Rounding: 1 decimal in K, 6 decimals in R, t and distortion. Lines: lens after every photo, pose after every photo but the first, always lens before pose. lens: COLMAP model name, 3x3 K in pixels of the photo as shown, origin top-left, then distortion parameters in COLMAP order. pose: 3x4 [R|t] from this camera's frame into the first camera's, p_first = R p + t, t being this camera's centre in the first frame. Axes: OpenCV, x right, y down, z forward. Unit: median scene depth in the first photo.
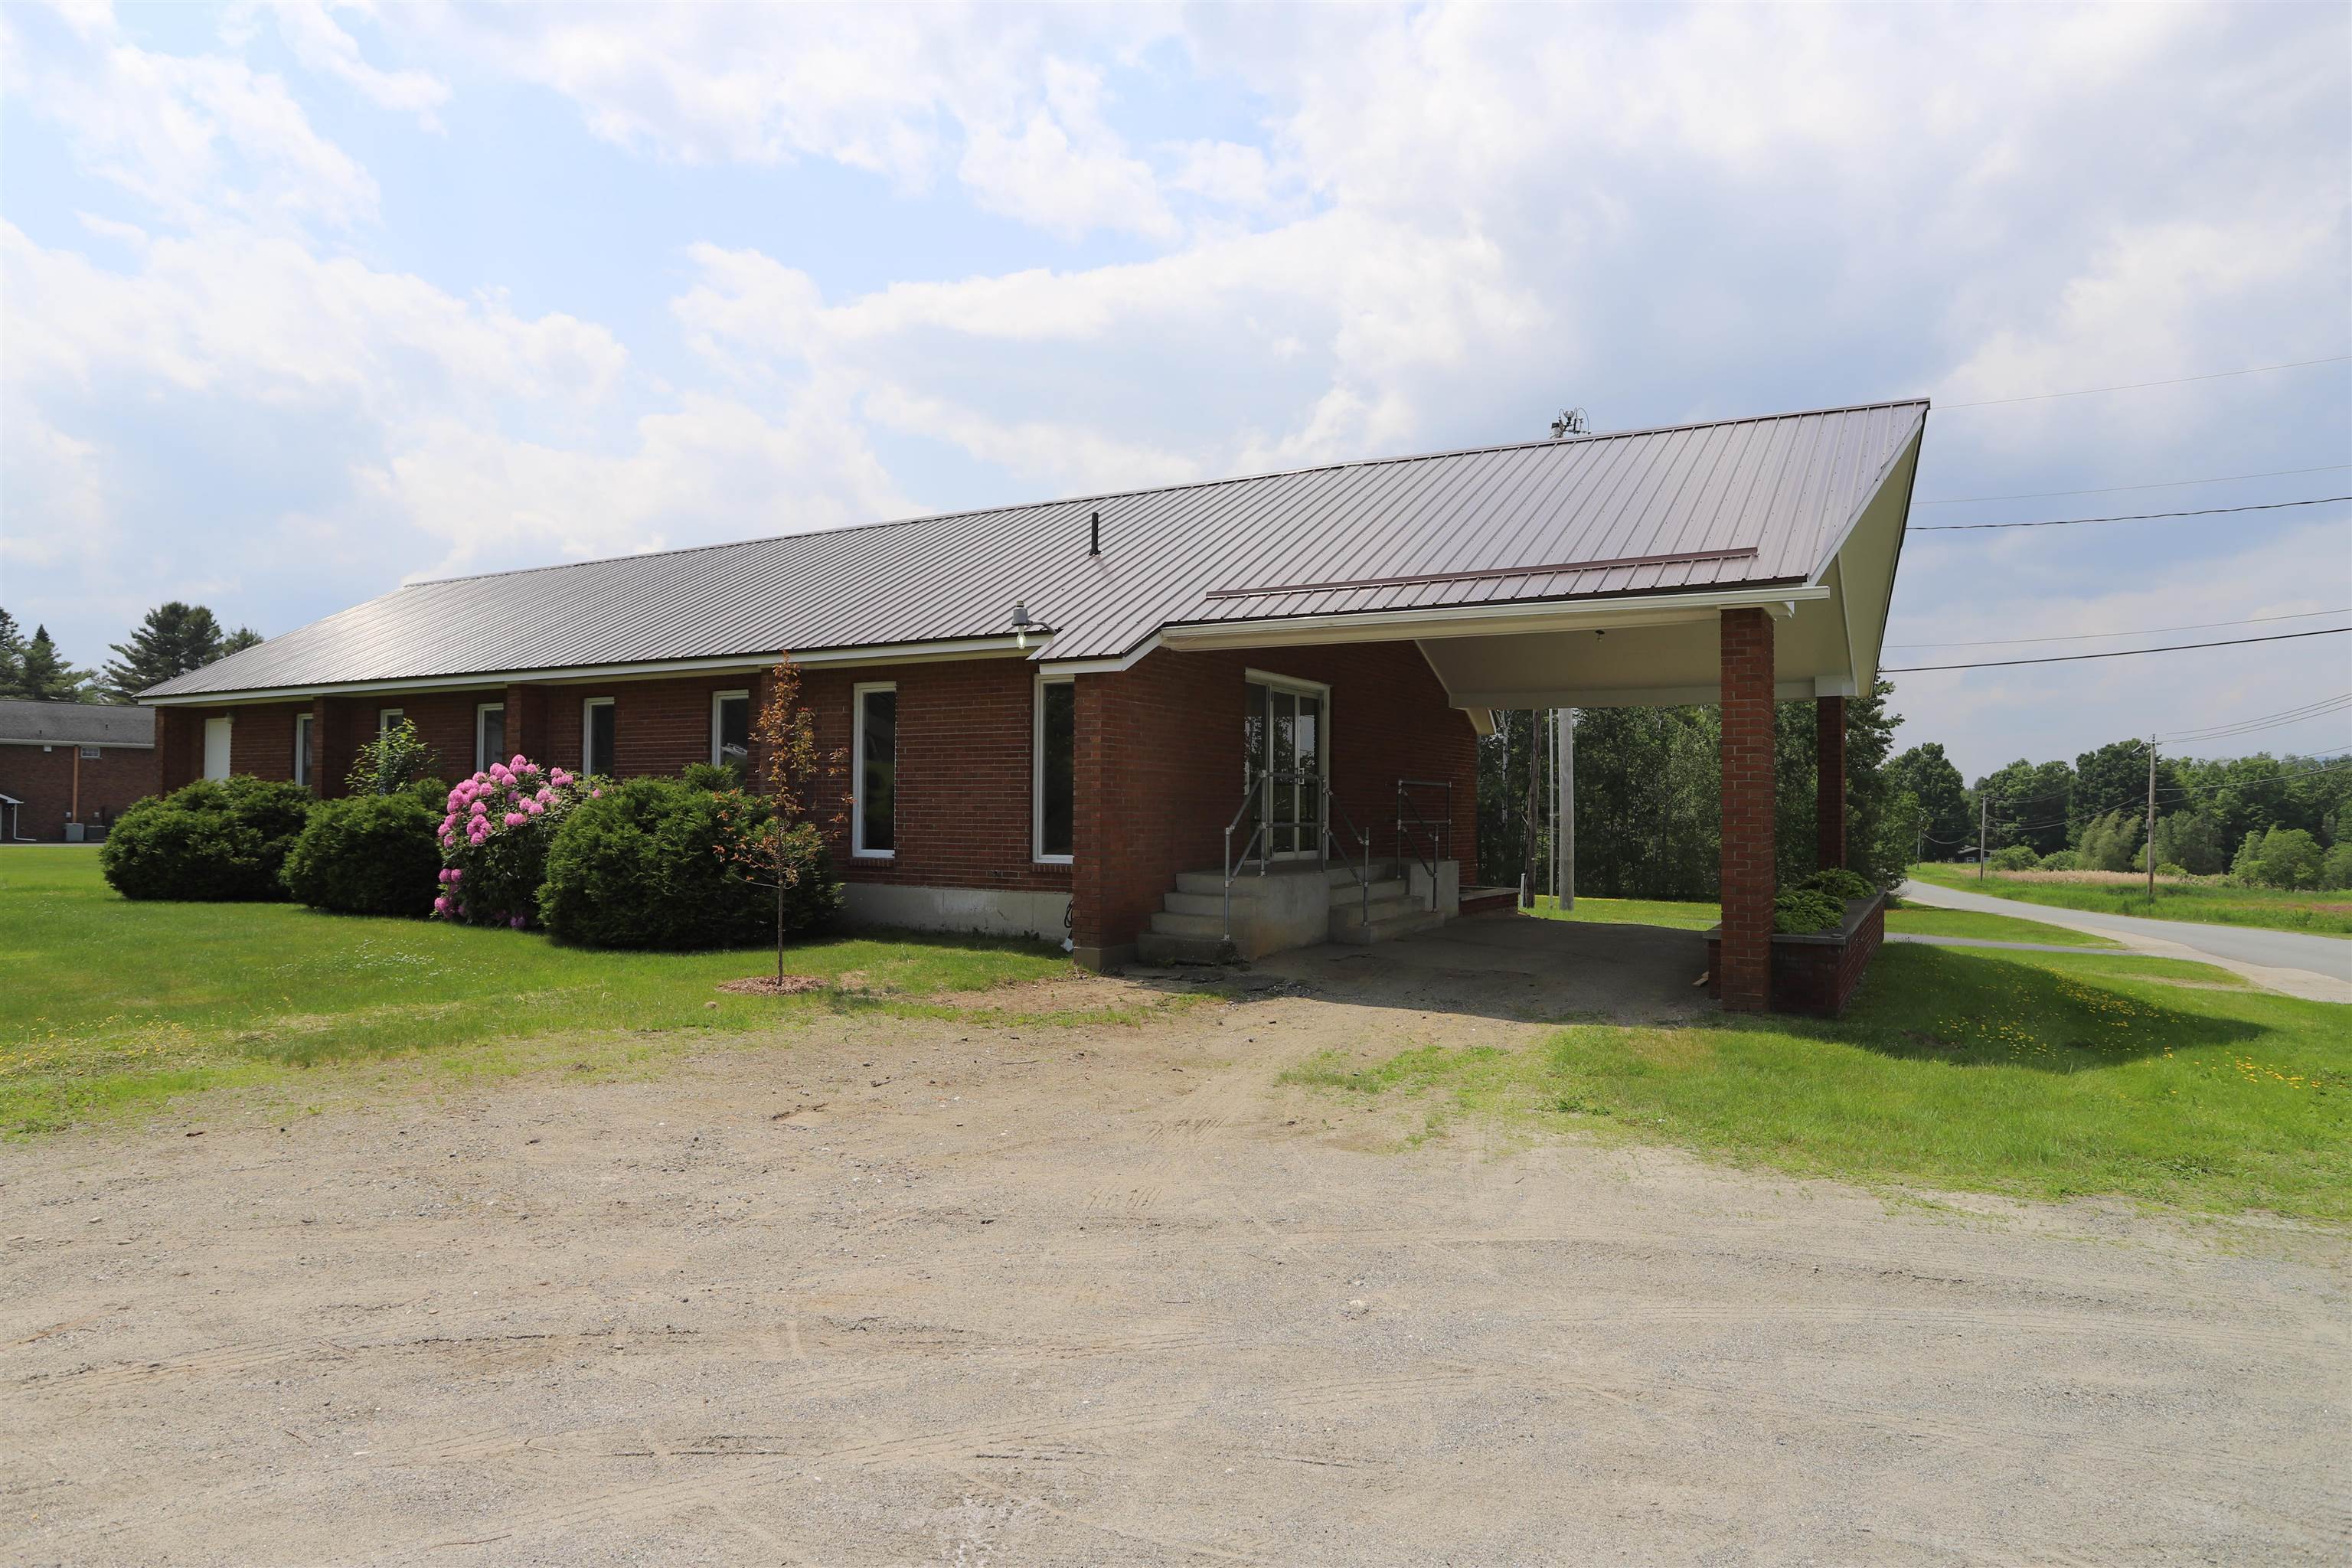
lens RADIAL K [[1396.1, 0, 1192.6], [0, 1396.1, 794.6], [0, 0, 1]] dist [-0.007431, -0.001099]
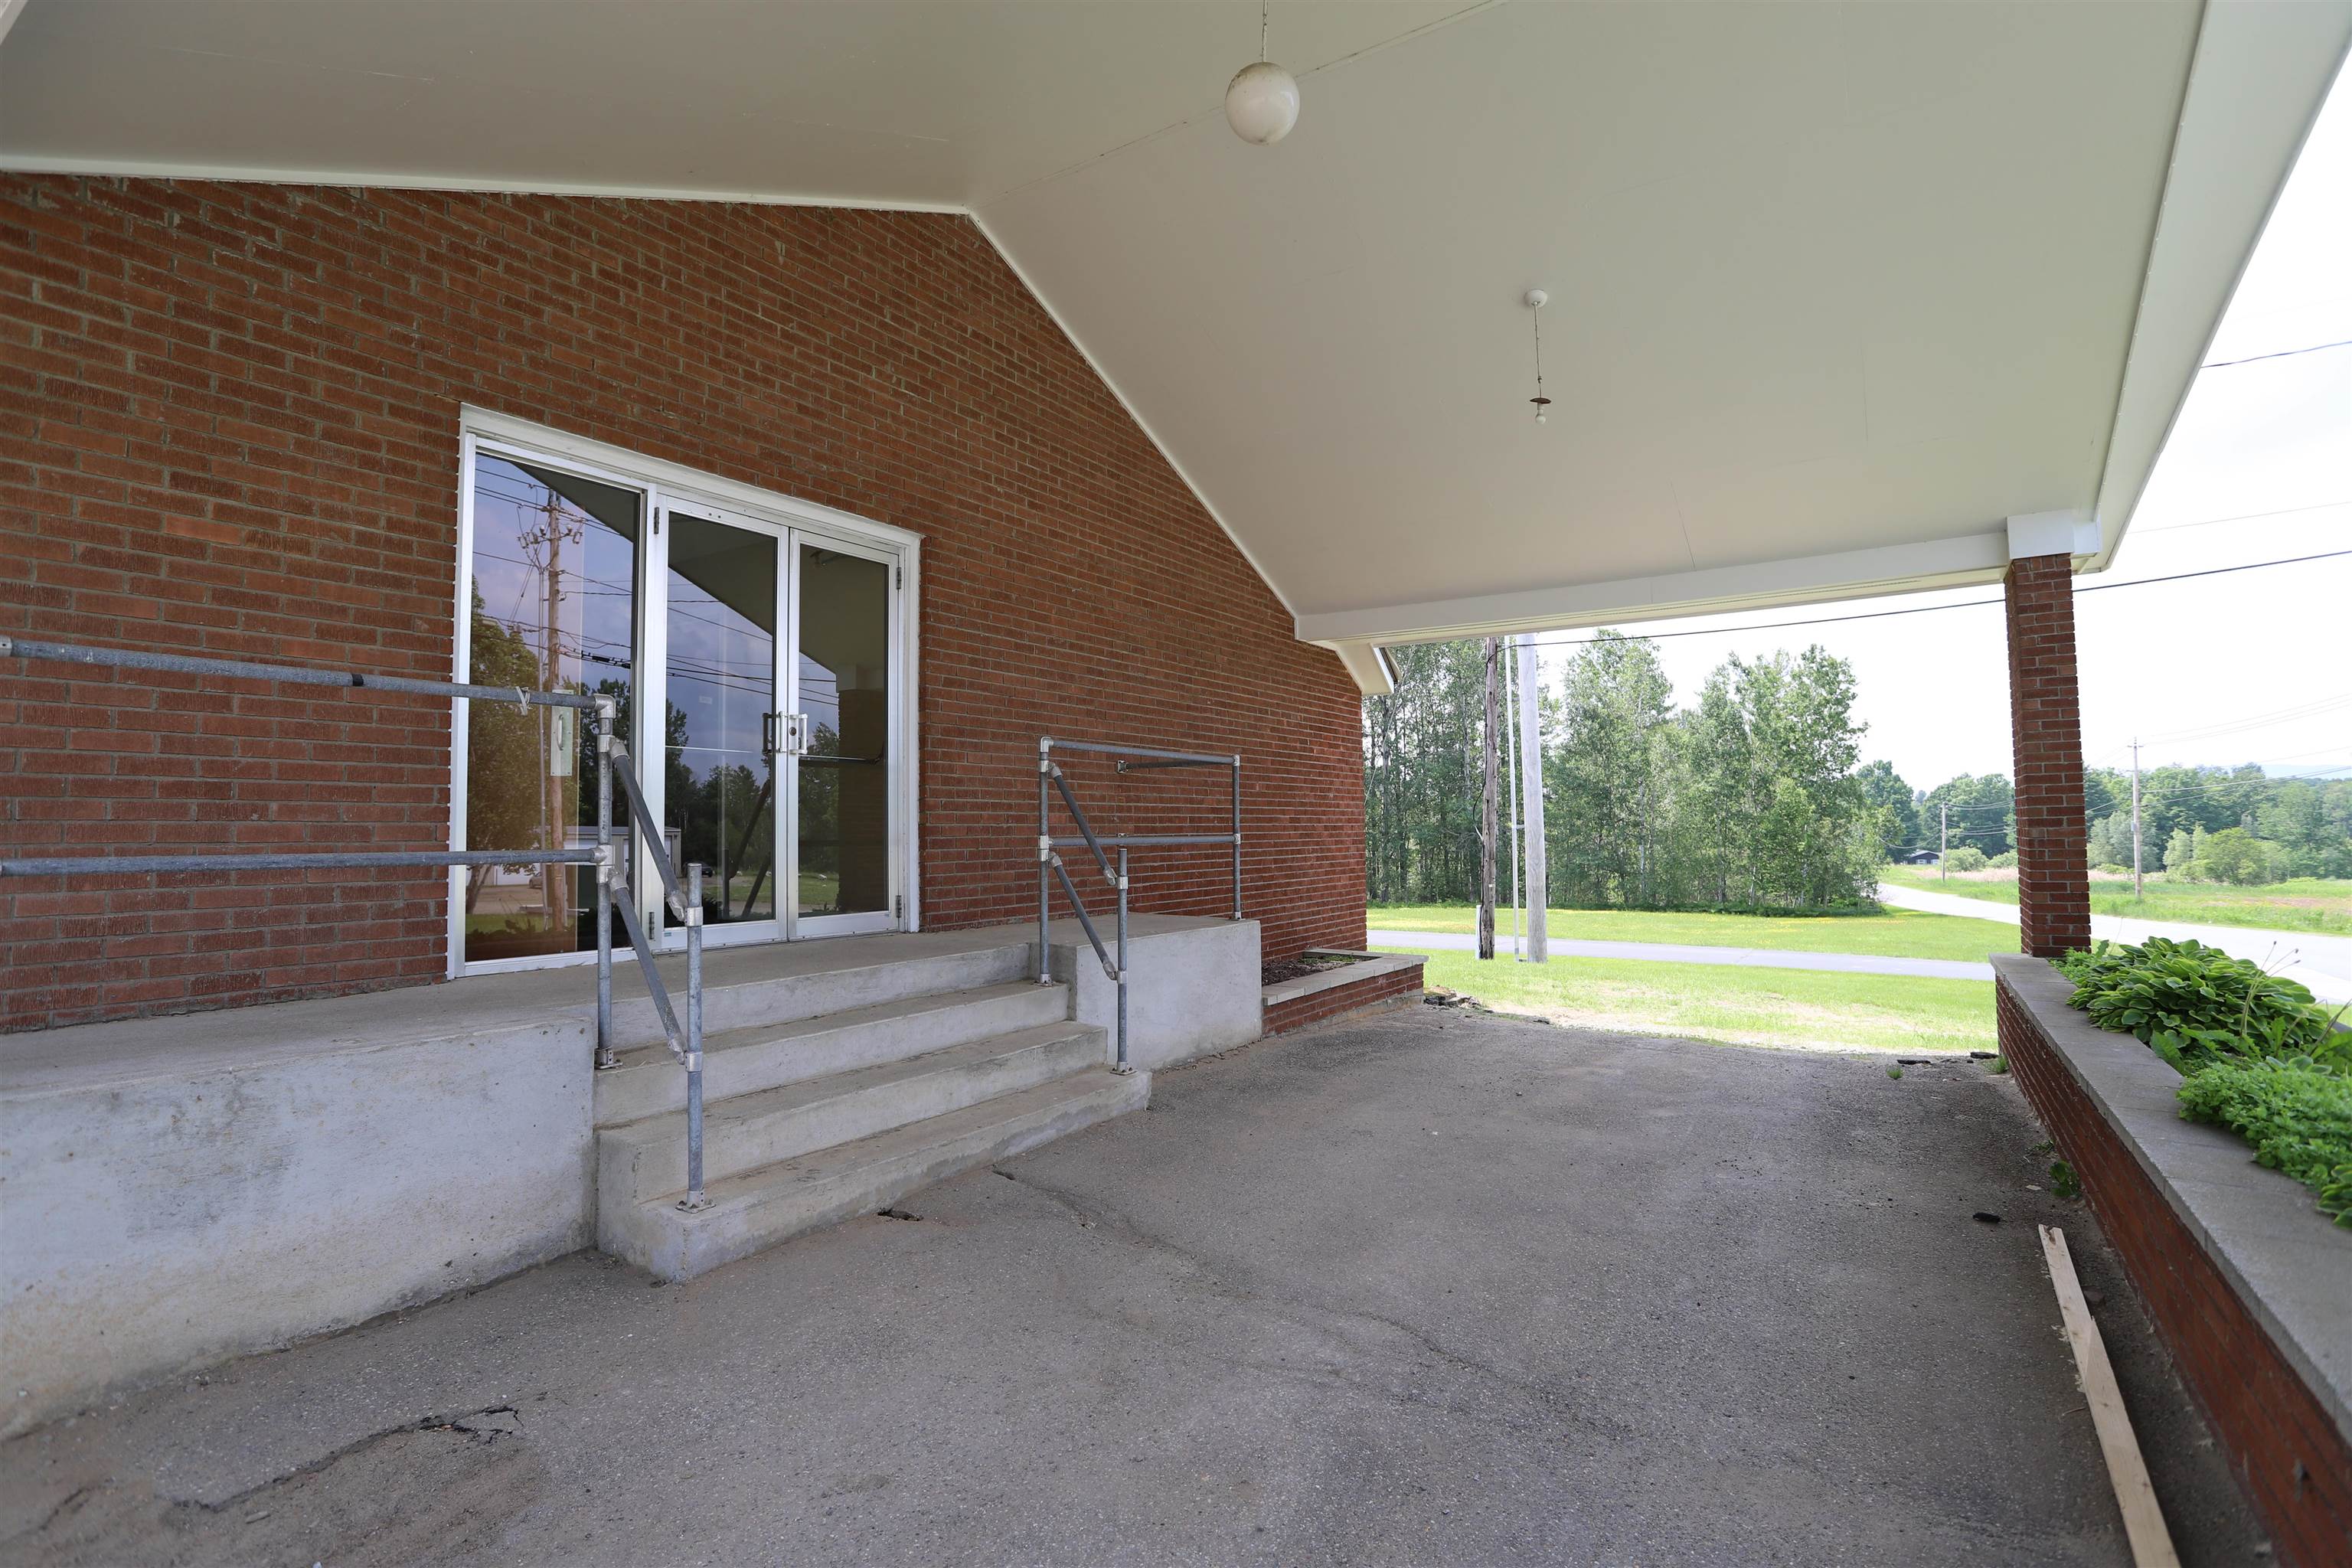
lens RADIAL K [[1146.5, 0, 1166.7], [0, 1146.5, 771.8], [0, 0, 1]] dist [-0.042087, 0.009326]
pose [[0.997304, -0.022089, -0.069984, 0.043104], [0.019146, 0.998915, -0.042458, 0.002995], [0.070846, 0.041004, 0.996644, 0.139478]]
